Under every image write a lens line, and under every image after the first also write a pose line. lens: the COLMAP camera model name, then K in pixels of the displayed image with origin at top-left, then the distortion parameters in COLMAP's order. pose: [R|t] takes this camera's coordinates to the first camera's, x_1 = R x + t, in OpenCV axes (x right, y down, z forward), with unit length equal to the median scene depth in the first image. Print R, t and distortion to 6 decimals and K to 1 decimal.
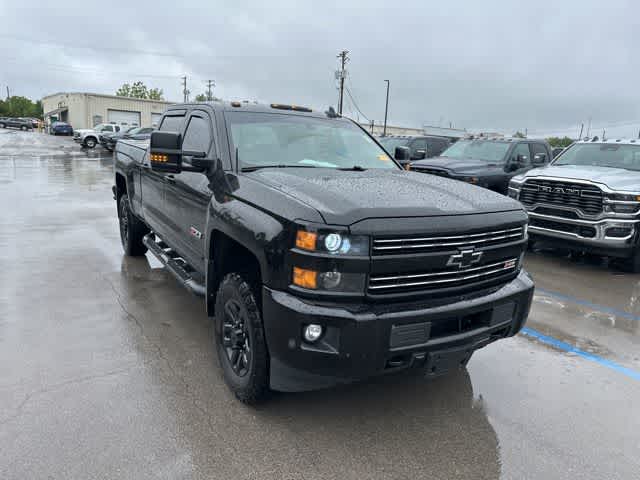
lens RADIAL K [[440.0, 0, 320.0], [0, 440.0, 240.0], [0, 0, 1]] dist [0.060347, -0.053825]
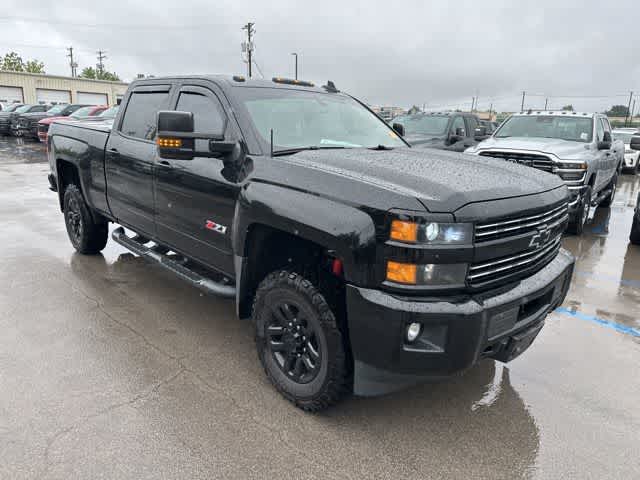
lens RADIAL K [[439.6, 0, 319.2], [0, 439.6, 237.0], [0, 0, 1]] dist [0.064962, -0.060854]
pose [[0.980229, -0.067744, 0.185908, -0.246858], [0.059207, 0.996937, 0.051102, -0.029389], [-0.188801, -0.039084, 0.981237, 0.098133]]
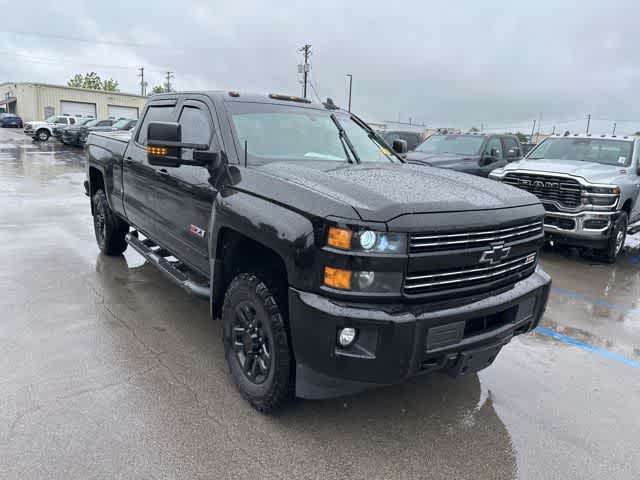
lens RADIAL K [[439.6, 0, 319.2], [0, 439.6, 237.0], [0, 0, 1]] dist [0.064962, -0.060854]
pose [[0.996733, -0.013801, 0.079579, -0.099455], [0.013316, 0.999889, 0.006617, -0.005781], [-0.079662, -0.005535, 0.996807, 0.047361]]
